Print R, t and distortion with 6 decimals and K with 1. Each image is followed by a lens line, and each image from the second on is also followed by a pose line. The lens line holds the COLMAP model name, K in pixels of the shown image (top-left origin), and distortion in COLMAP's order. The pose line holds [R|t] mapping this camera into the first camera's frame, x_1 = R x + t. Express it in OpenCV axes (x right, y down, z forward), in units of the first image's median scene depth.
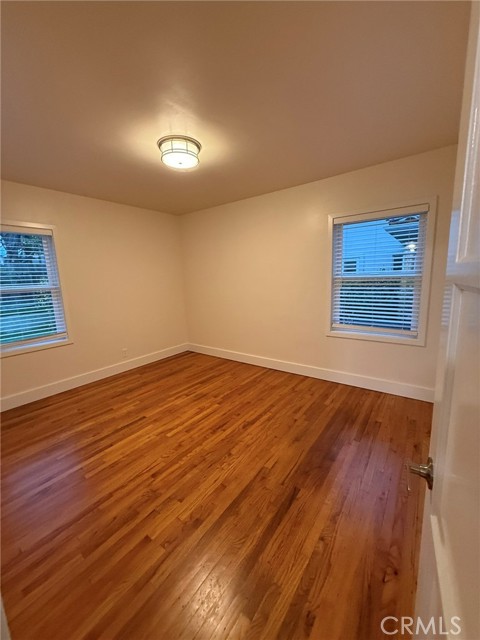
lens RADIAL K [[254.1, 0, 238.7], [0, 254.1, 319.0], [0, 0, 1]] dist [0.002090, -0.000468]
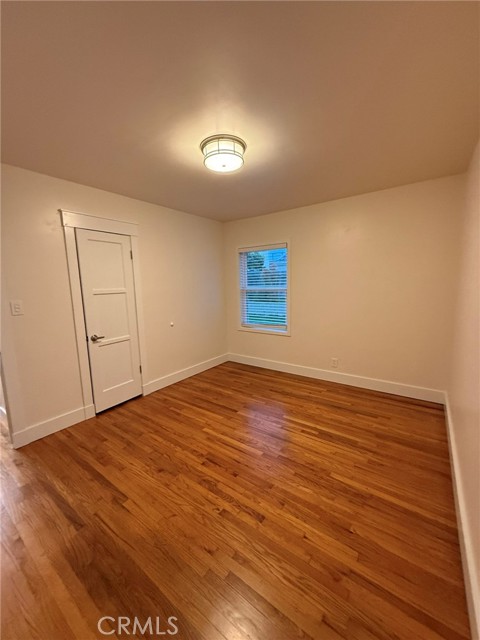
lens RADIAL K [[254.1, 0, 238.9], [0, 254.1, 319.2], [0, 0, 1]] dist [0.002090, -0.000468]
pose [[0.020370, 0.175104, -0.984339, 0.623450], [-0.143983, 0.974794, 0.170427, -0.187754], [0.989370, 0.138257, 0.045069, 0.873500]]
